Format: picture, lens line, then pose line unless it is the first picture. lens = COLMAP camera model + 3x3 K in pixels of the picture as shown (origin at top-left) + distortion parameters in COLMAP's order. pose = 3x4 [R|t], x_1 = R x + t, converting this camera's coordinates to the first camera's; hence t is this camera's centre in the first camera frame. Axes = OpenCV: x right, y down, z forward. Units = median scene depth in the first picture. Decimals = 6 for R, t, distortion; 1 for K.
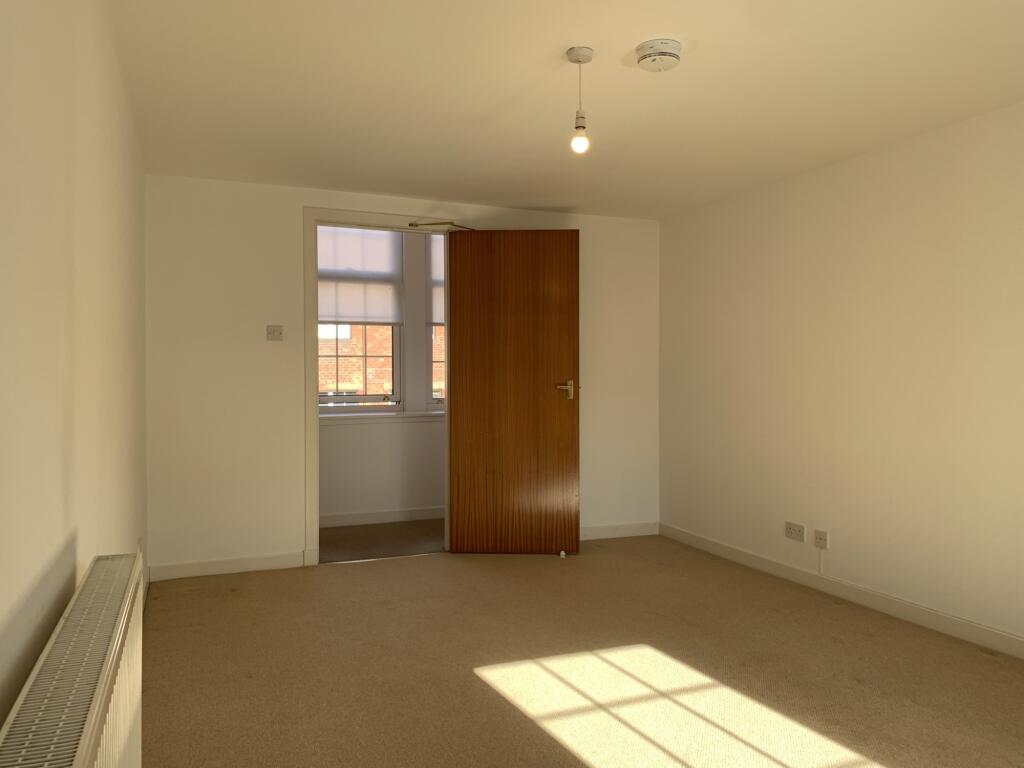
lens RADIAL K [[808.9, 0, 512.0], [0, 808.9, 384.0], [0, 0, 1]] dist [0.108112, -0.218572]
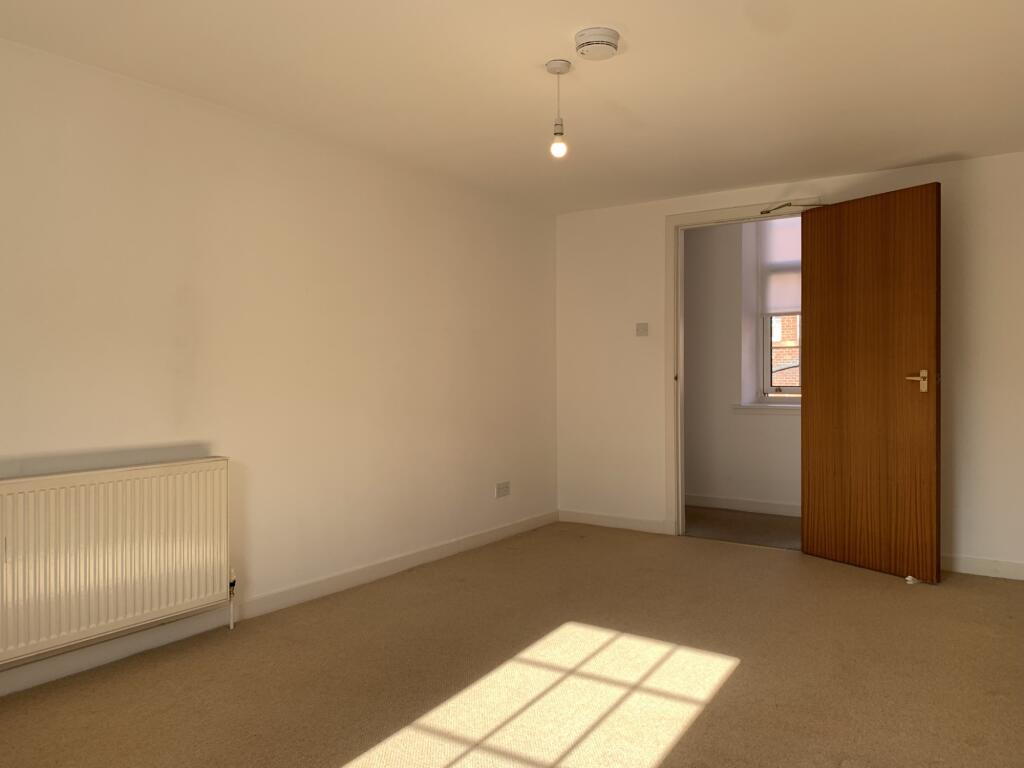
lens RADIAL K [[808.9, 0, 512.0], [0, 808.9, 384.0], [0, 0, 1]] dist [0.108112, -0.218572]
pose [[0.523842, 0.012682, -0.851721, 0.604859], [-0.007989, 0.999918, 0.009975, 0.005280], [0.851778, 0.001579, 0.523900, 0.233912]]
